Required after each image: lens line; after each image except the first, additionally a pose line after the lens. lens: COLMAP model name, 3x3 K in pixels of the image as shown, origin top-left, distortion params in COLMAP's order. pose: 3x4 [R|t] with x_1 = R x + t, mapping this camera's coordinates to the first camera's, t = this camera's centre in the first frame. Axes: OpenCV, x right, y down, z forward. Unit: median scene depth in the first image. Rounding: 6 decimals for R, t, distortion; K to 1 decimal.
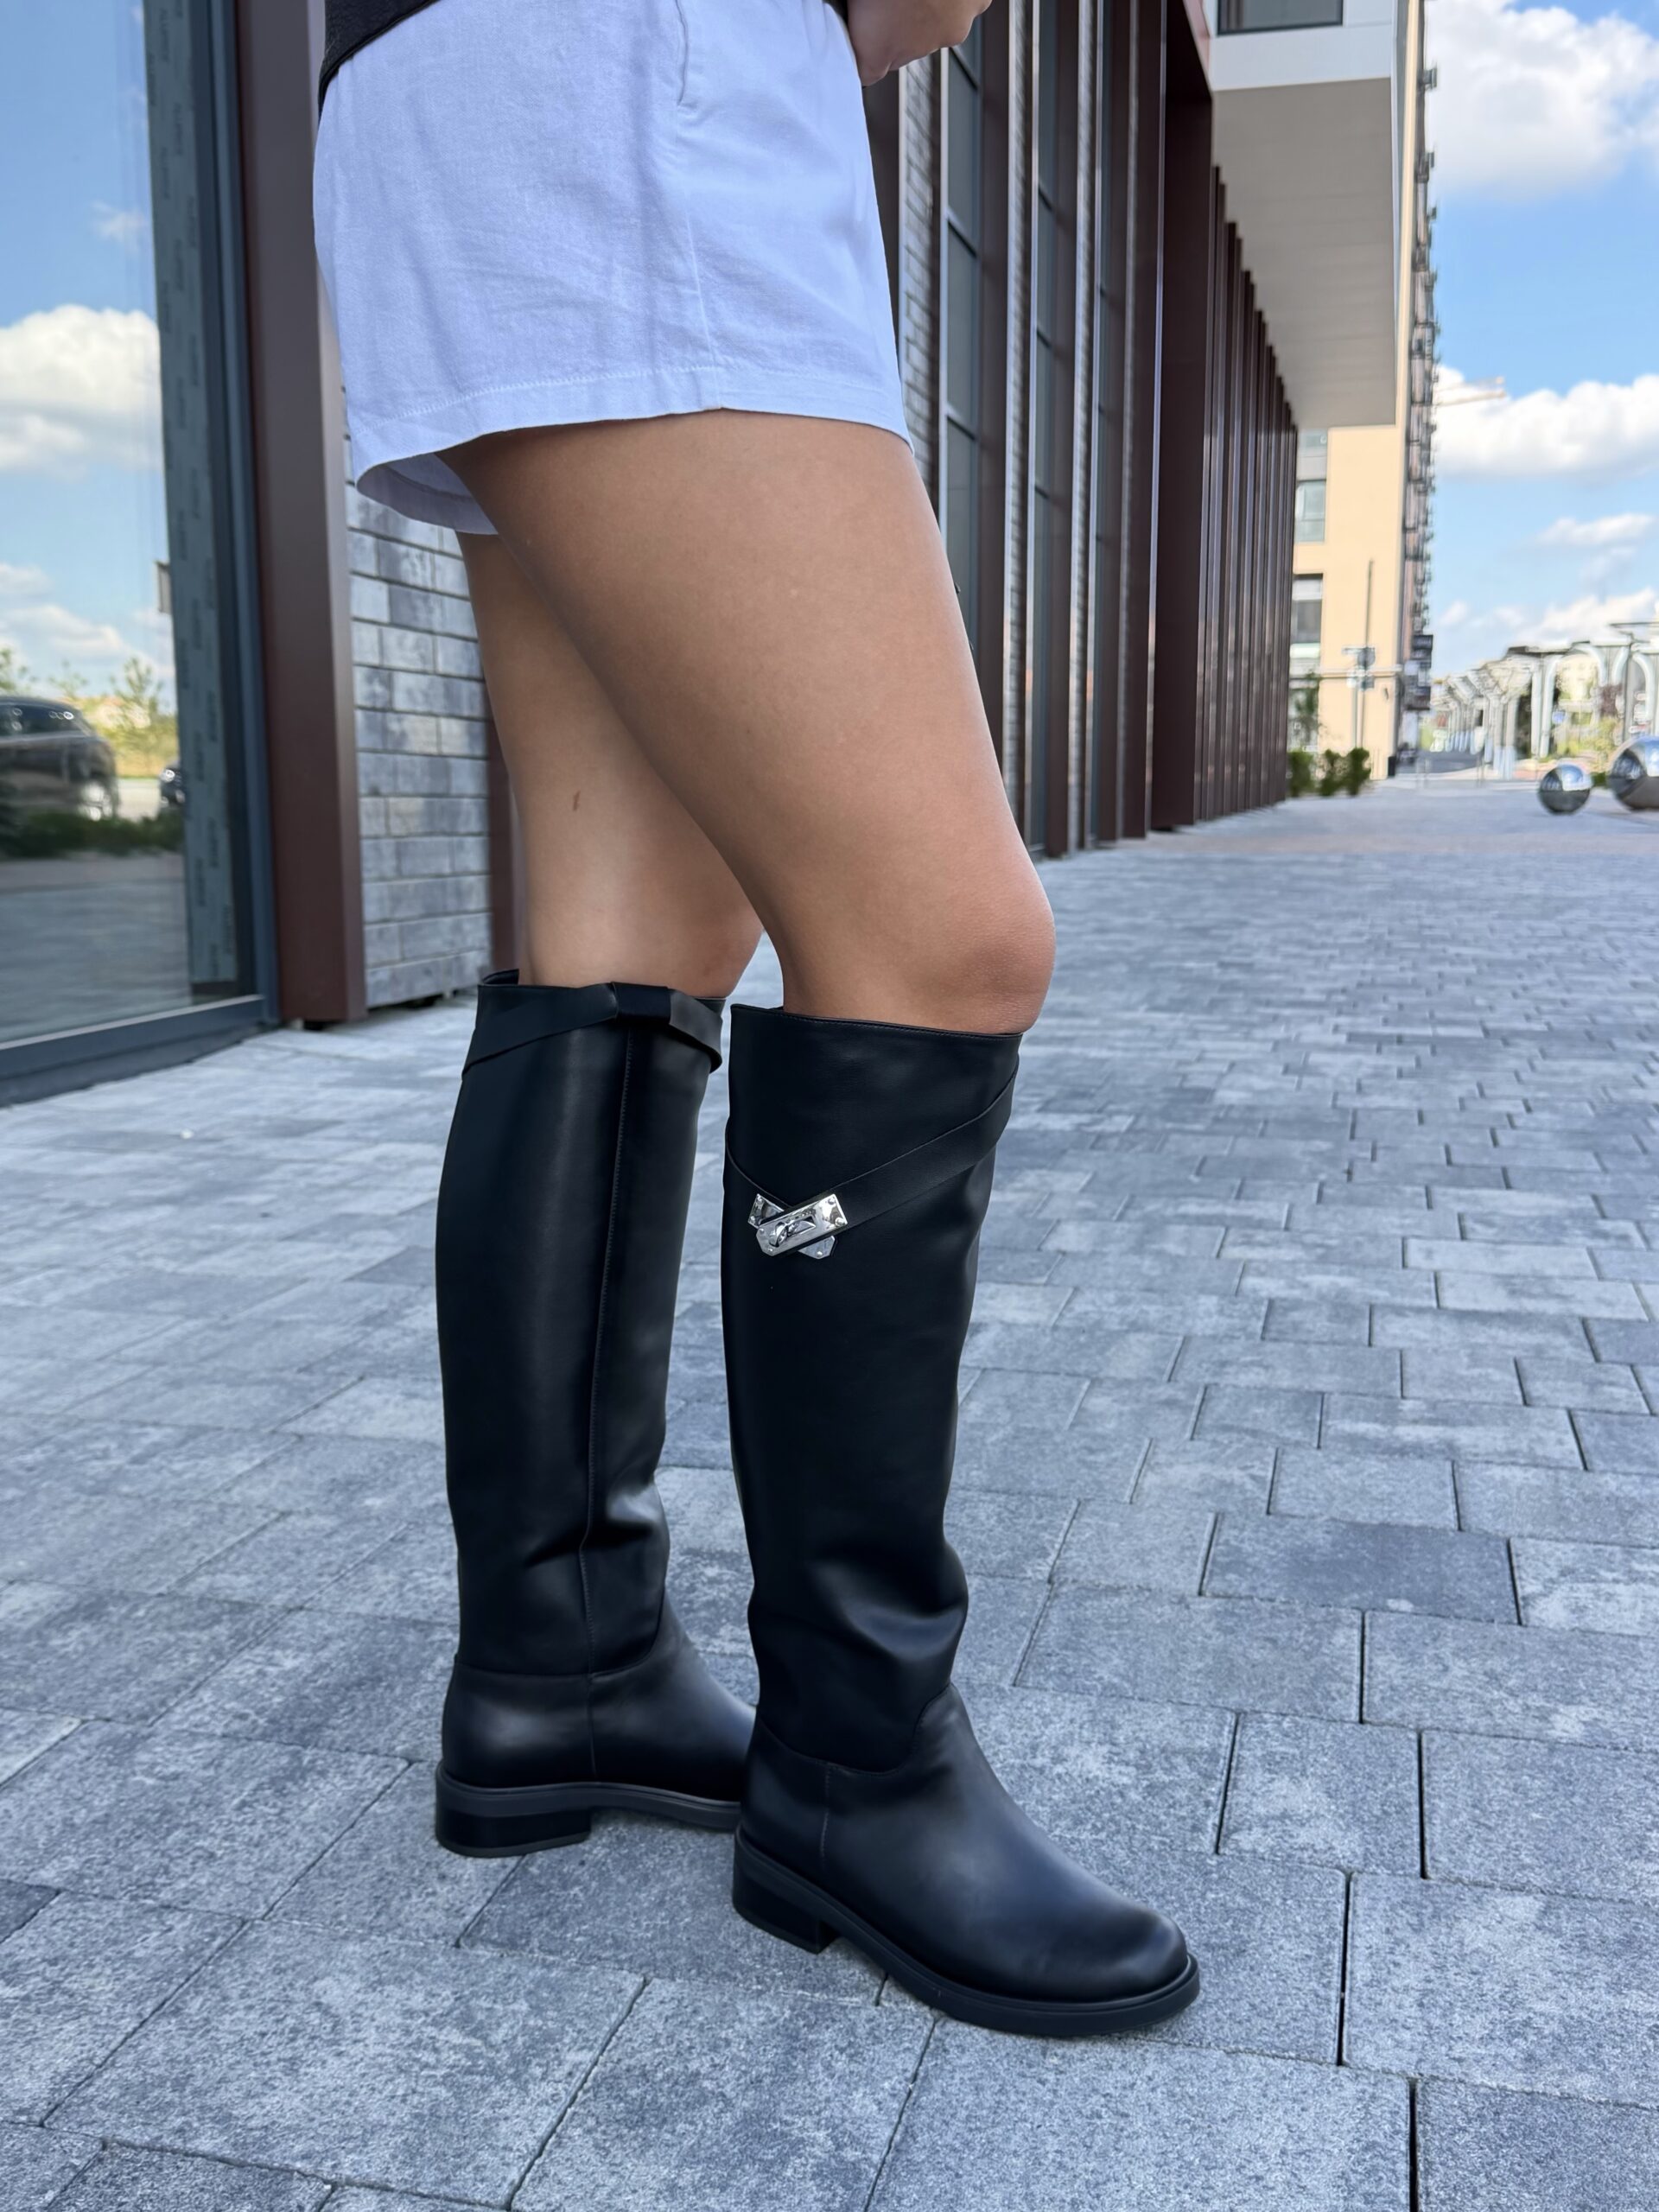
lens RADIAL K [[2210.2, 0, 829.5], [0, 2210.2, 1106.0], [0, 0, 1]] dist [0.169175, -0.421175]
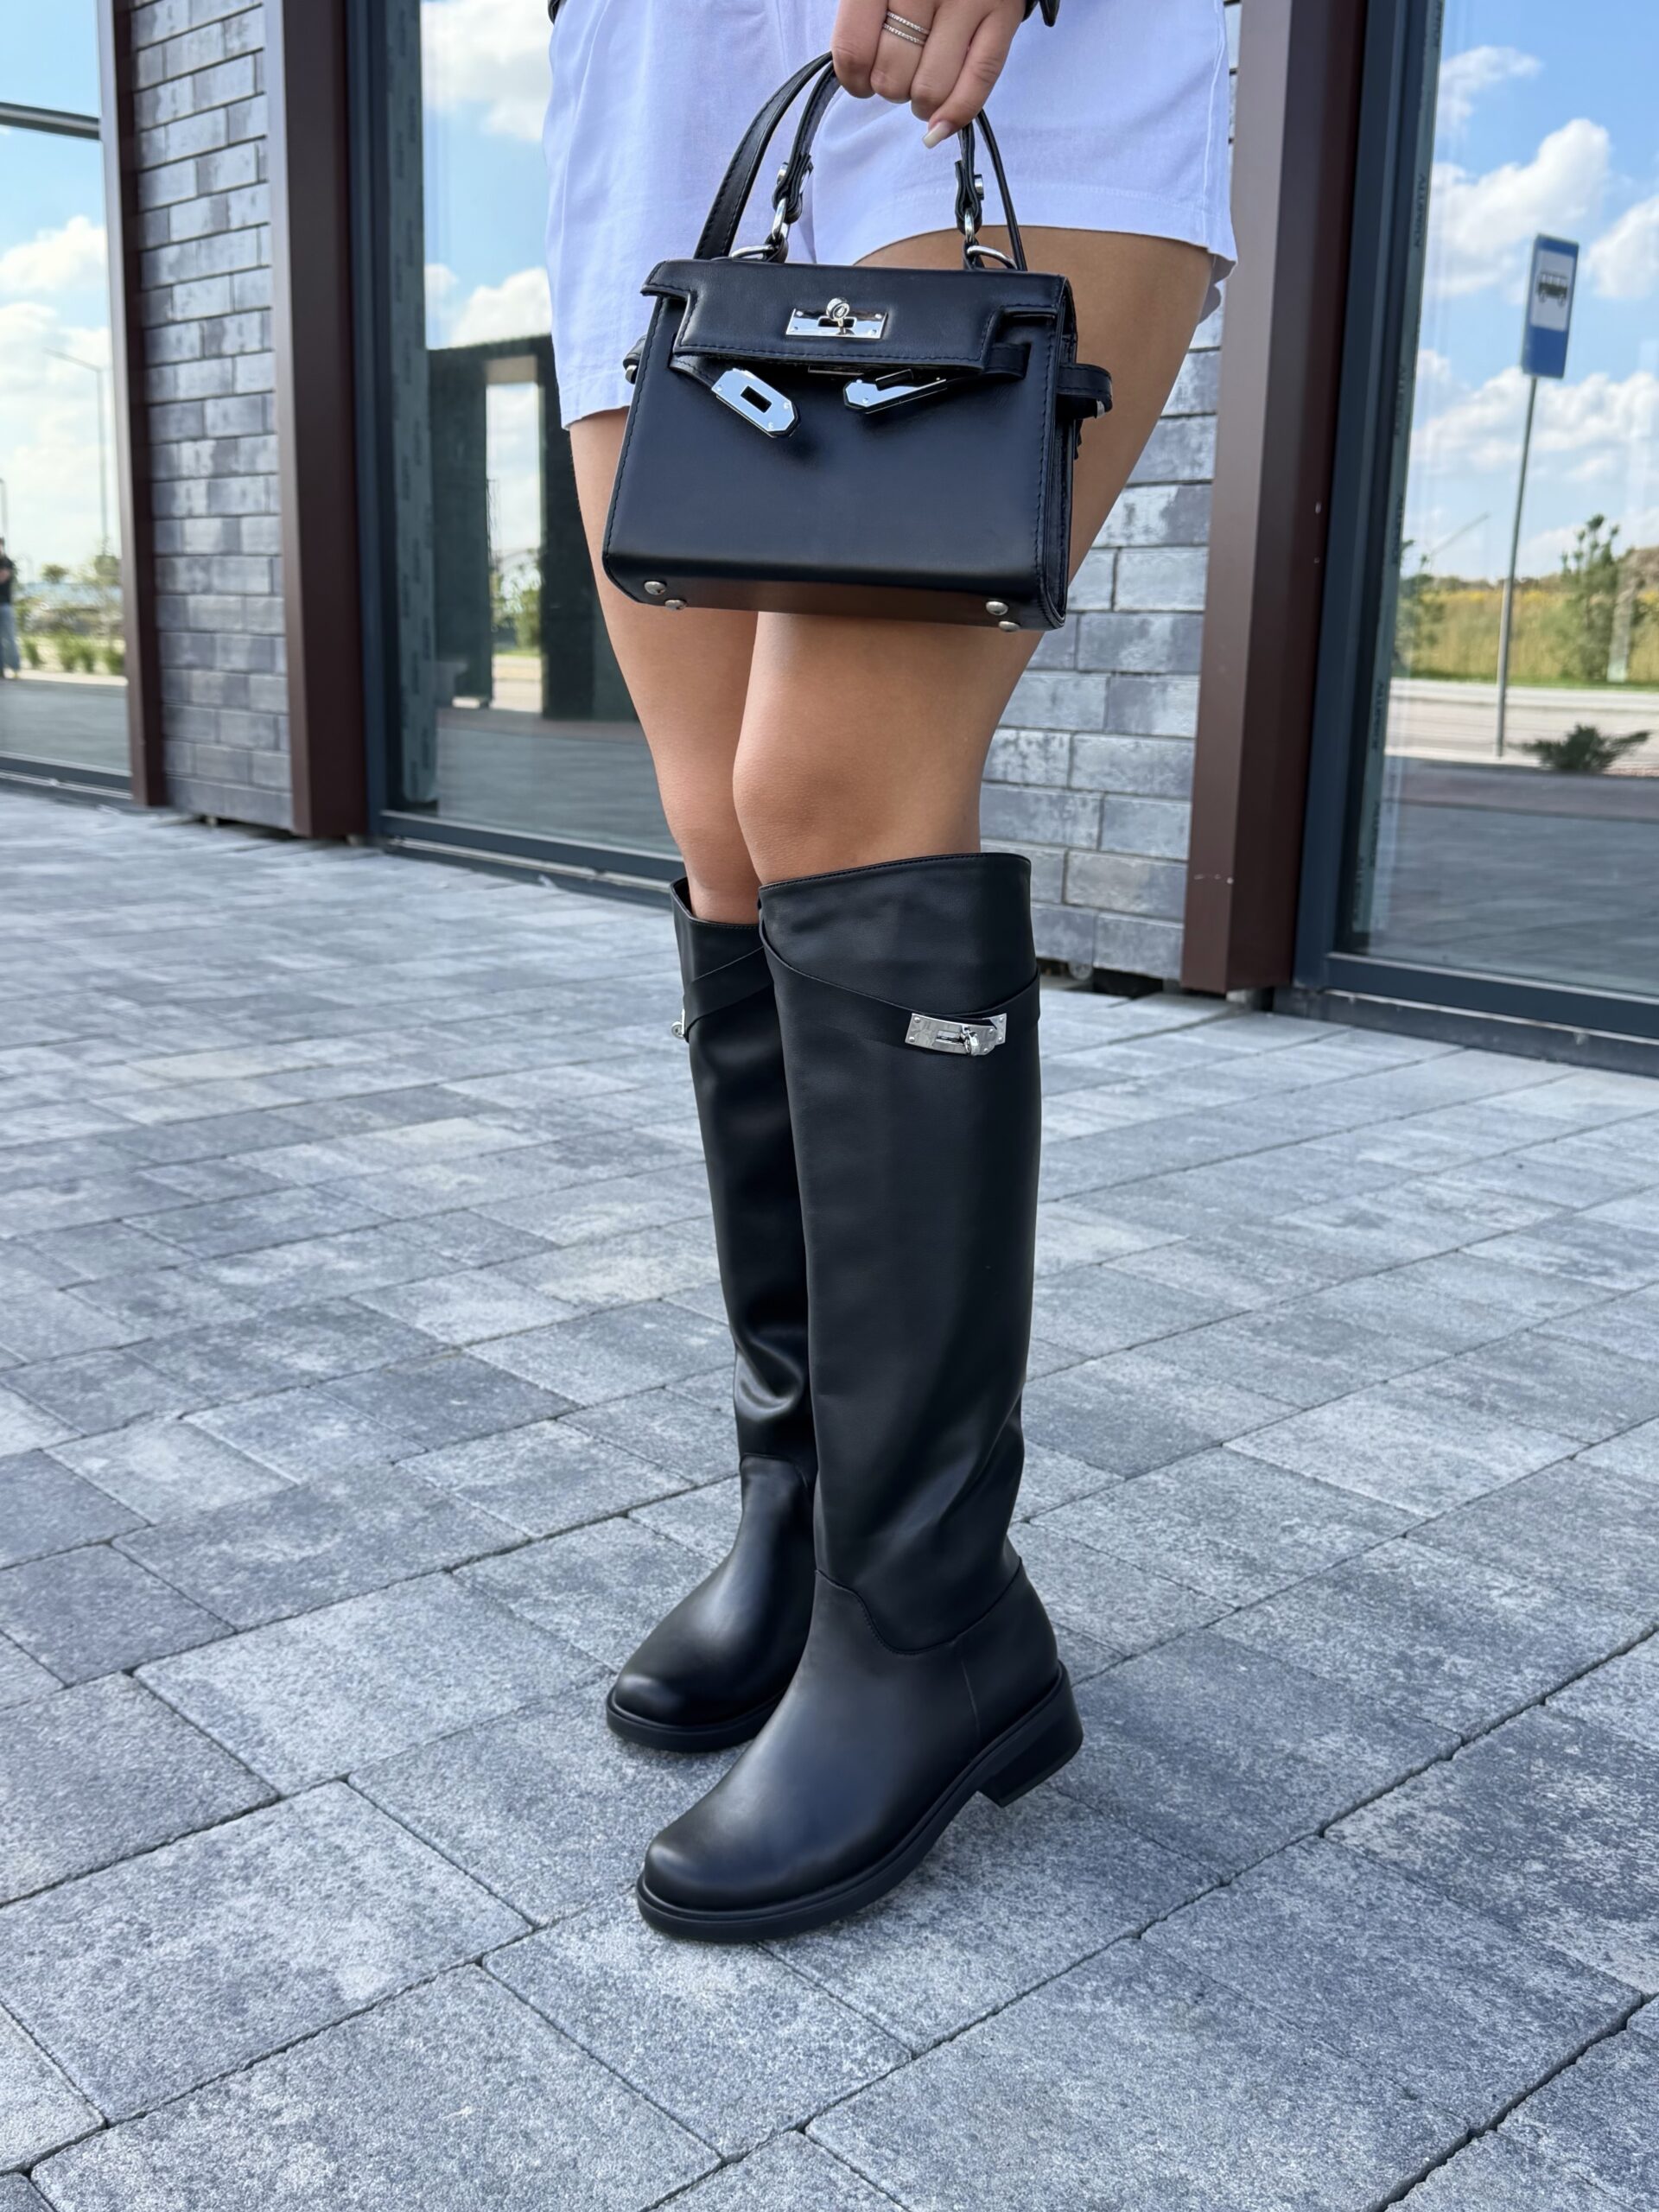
lens RADIAL K [[2197.5, 0, 828.5], [0, 2197.5, 1109.8], [0, 0, 1]] dist [0.167866, -0.383297]
pose [[-0.555347, 0.172721, -0.813485, 0.364130], [-0.139534, 0.944974, 0.295896, -0.108535], [0.819829, 0.277834, -0.500688, 0.630883]]
